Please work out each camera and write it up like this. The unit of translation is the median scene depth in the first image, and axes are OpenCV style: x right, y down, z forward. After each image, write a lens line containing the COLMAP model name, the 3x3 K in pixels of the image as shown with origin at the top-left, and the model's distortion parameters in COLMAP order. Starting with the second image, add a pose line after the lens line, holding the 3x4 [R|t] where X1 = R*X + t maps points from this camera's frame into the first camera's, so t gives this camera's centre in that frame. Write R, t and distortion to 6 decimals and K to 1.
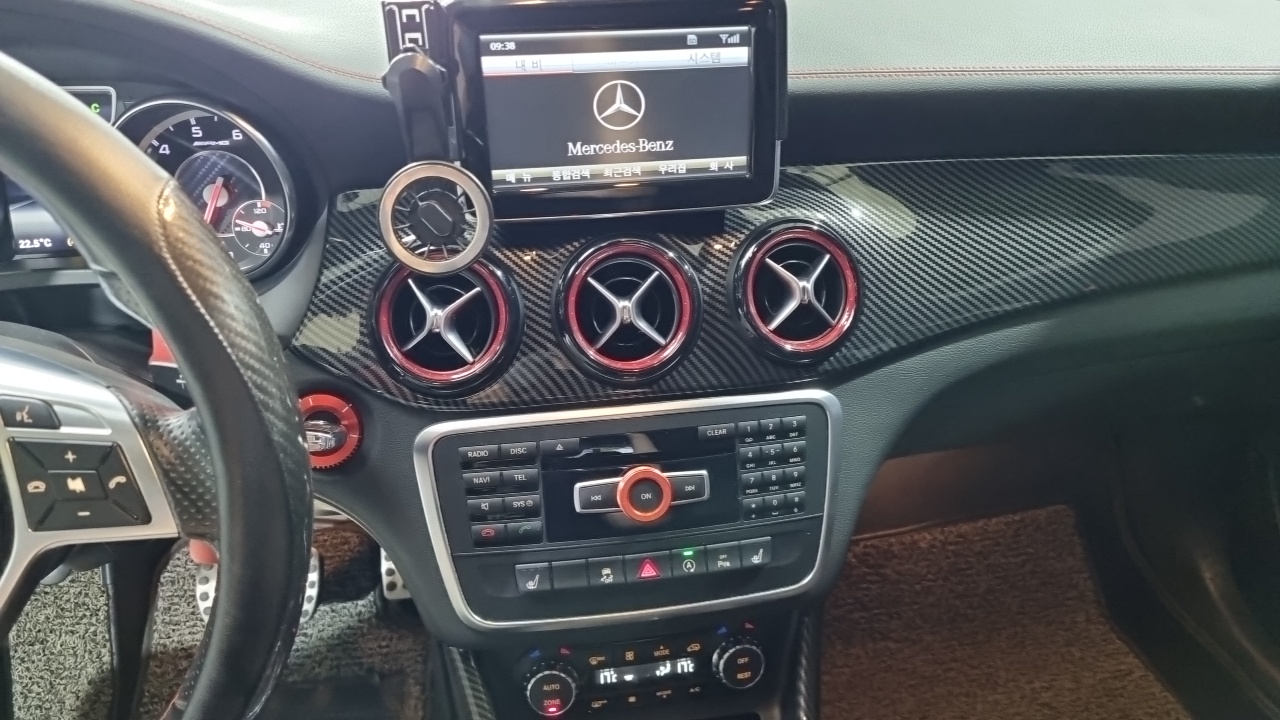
lens RADIAL K [[965.0, 0, 656.5], [0, 965.0, 350.7], [0, 0, 1]] dist [0.007519, 0.000176]
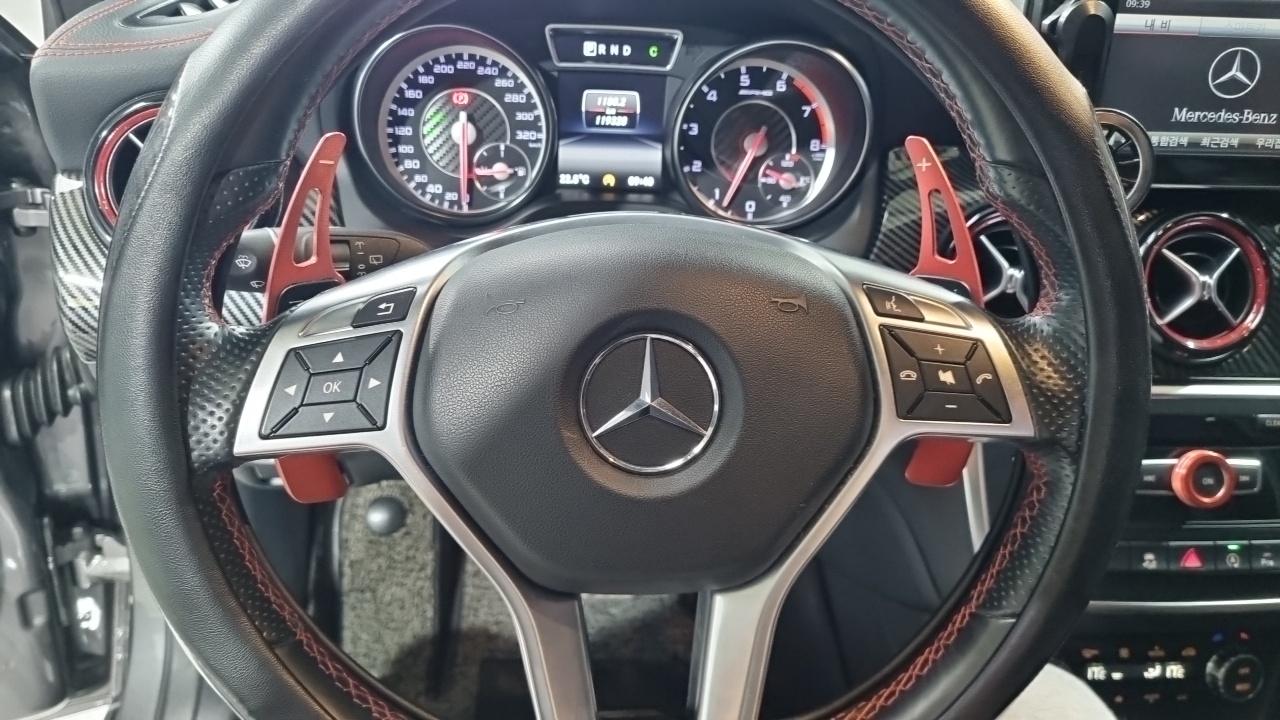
lens RADIAL K [[965.0, 0, 656.5], [0, 965.0, 350.7], [0, 0, 1]] dist [0.007519, 0.000176]
pose [[0.993648, 0.084520, -0.074303, -0.481088], [-0.087322, 0.995554, -0.035307, 0.100938], [0.070989, 0.041571, 0.996610, 0.000574]]
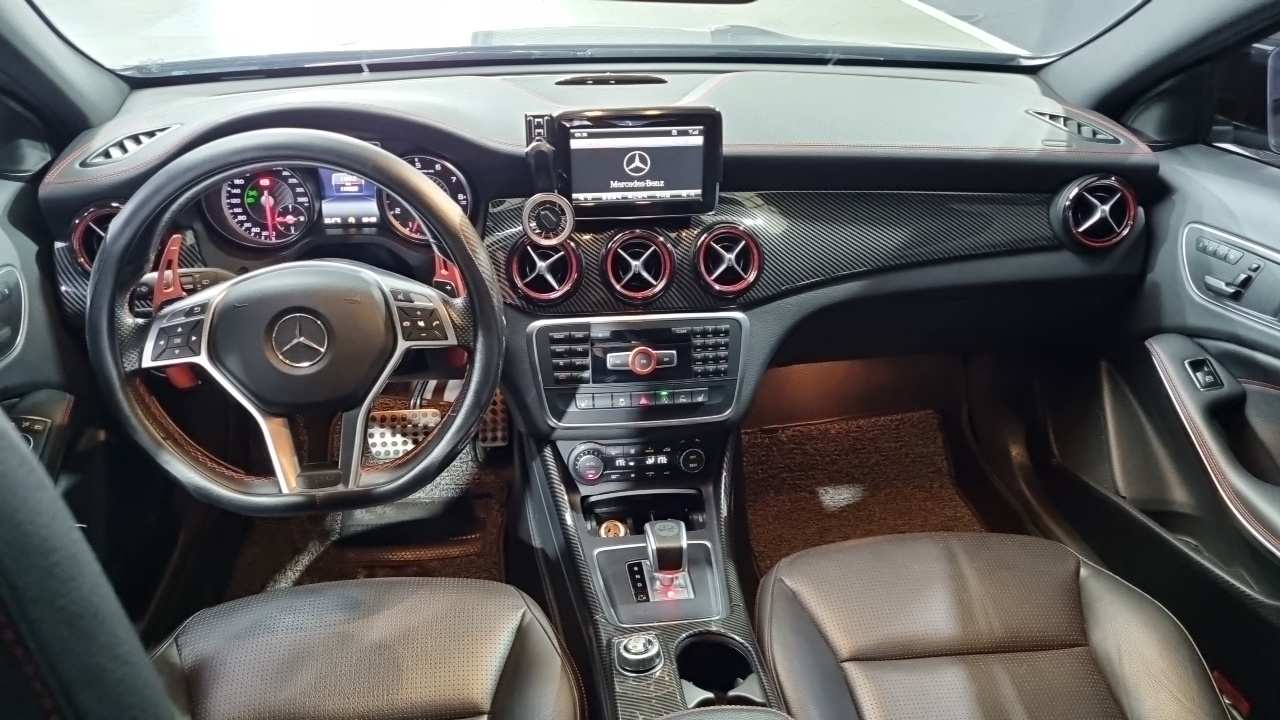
lens RADIAL K [[916.8, 0, 639.5], [0, 916.8, 332.4], [0, 0, 1]] dist [0.040922, 0.000478]
pose [[0.998439, 0.039377, -0.039598, 0.051618], [-0.038399, 0.998945, 0.025178, 0.043916], [0.040548, -0.023618, 0.998898, -0.840599]]
